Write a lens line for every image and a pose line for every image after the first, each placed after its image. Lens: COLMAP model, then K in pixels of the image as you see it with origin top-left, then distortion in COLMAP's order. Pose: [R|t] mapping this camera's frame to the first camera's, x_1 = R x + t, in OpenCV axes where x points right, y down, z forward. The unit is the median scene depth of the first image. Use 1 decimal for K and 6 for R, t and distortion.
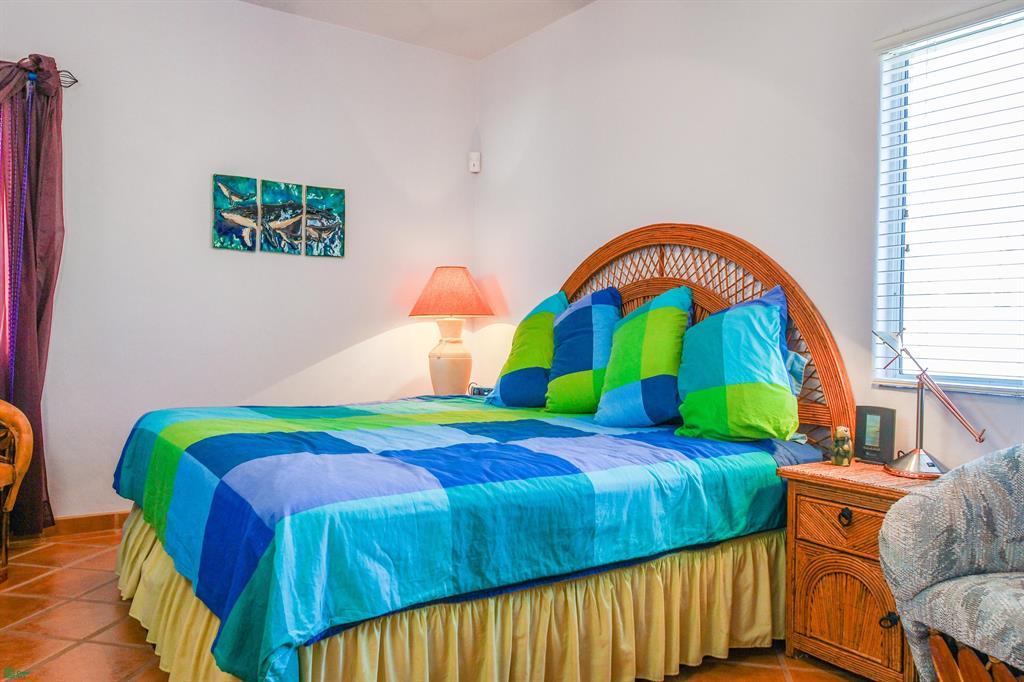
lens RADIAL K [[767.3, 0, 507.6], [0, 767.3, 338.7], [0, 0, 1]] dist [0.004745, -0.004859]
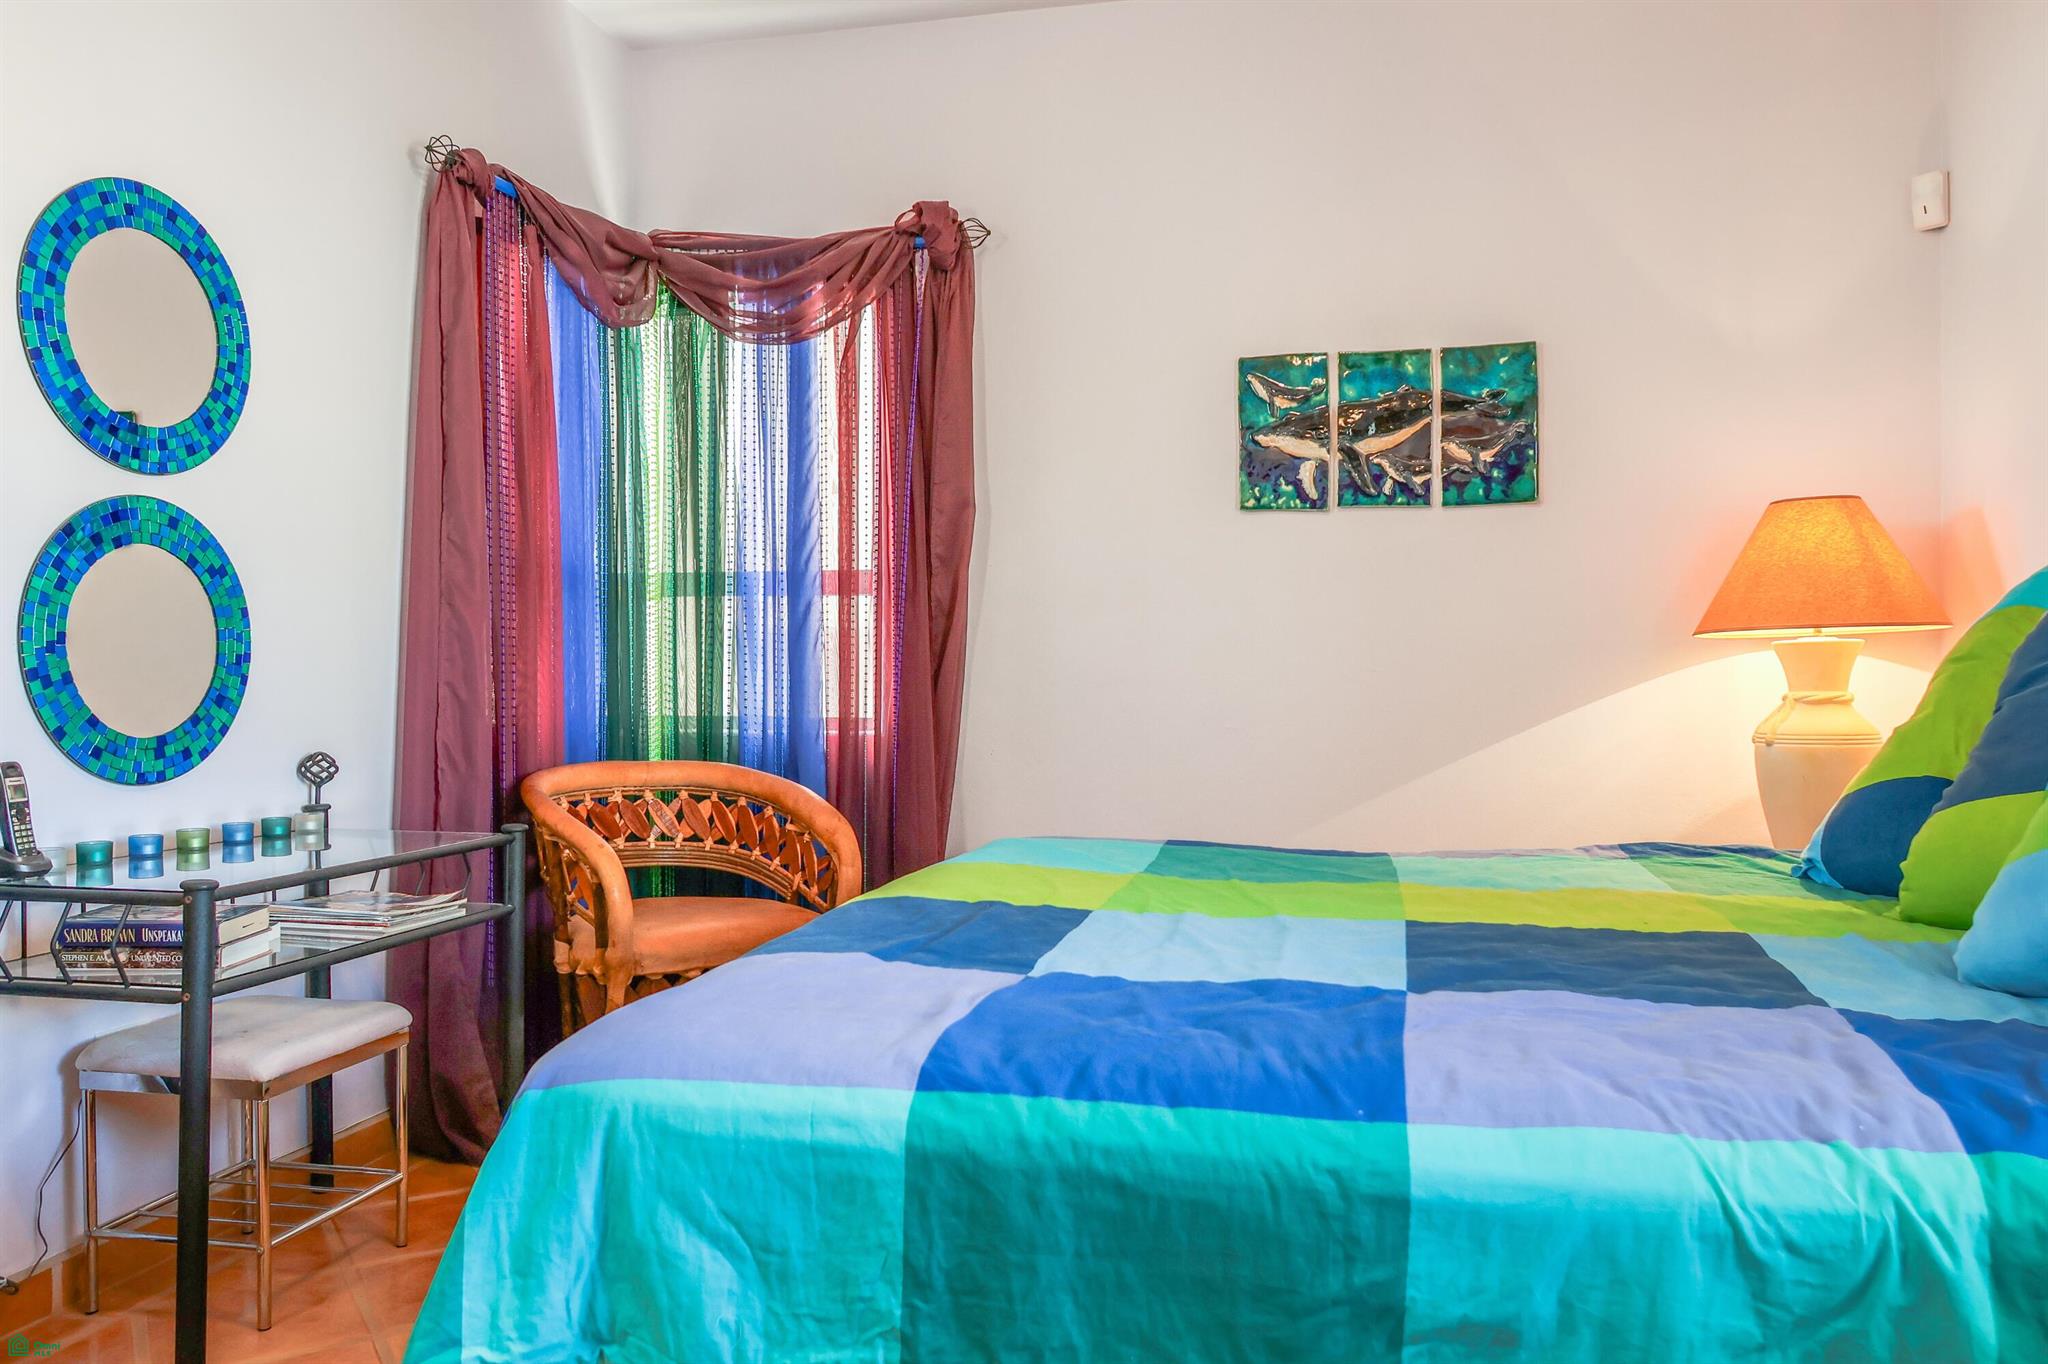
lens RADIAL K [[1534.6, 0, 1022.2], [0, 1534.6, 685.3], [0, 0, 1]] dist [0.004745, -0.004859]
pose [[0.677586, -0.013007, -0.735328, 0.458407], [0.008103, 0.999915, -0.010221, 0.002292], [0.735399, 0.000968, 0.677634, 0.469597]]
